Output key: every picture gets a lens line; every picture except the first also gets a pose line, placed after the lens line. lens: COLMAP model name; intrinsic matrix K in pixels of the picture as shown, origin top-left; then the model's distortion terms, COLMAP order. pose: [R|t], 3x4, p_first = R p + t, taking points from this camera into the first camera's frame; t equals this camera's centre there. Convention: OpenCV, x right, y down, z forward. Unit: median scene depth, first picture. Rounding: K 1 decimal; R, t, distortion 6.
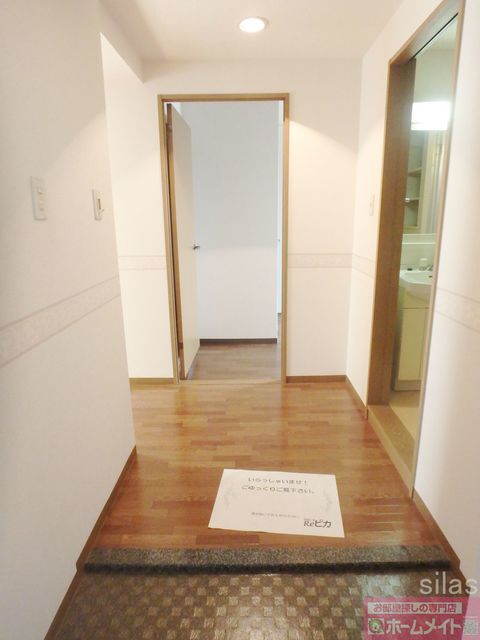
lens RADIAL K [[400.7, 0, 240.4], [0, 400.7, 320.3], [0, 0, 1]] dist [-0.000400, -0.000136]
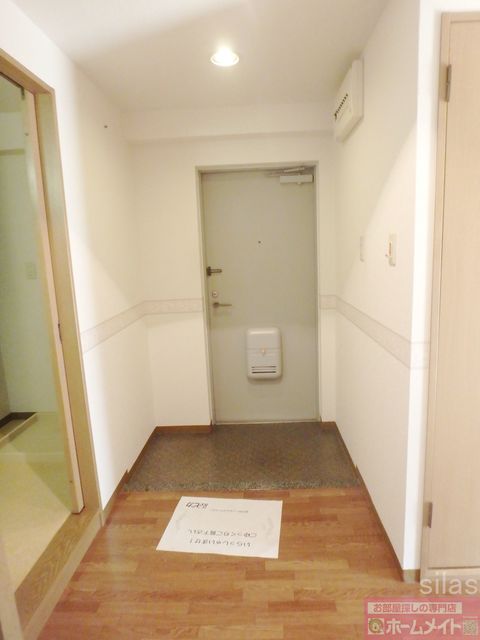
lens RADIAL K [[400.7, 0, 241.1], [0, 400.7, 320.1], [0, 0, 1]] dist [-0.000400, -0.000136]
pose [[-0.997710, 0.056798, 0.036733, -0.022918], [0.066908, 0.908447, 0.412610, -0.451412], [-0.009935, 0.414123, -0.910167, 1.587956]]
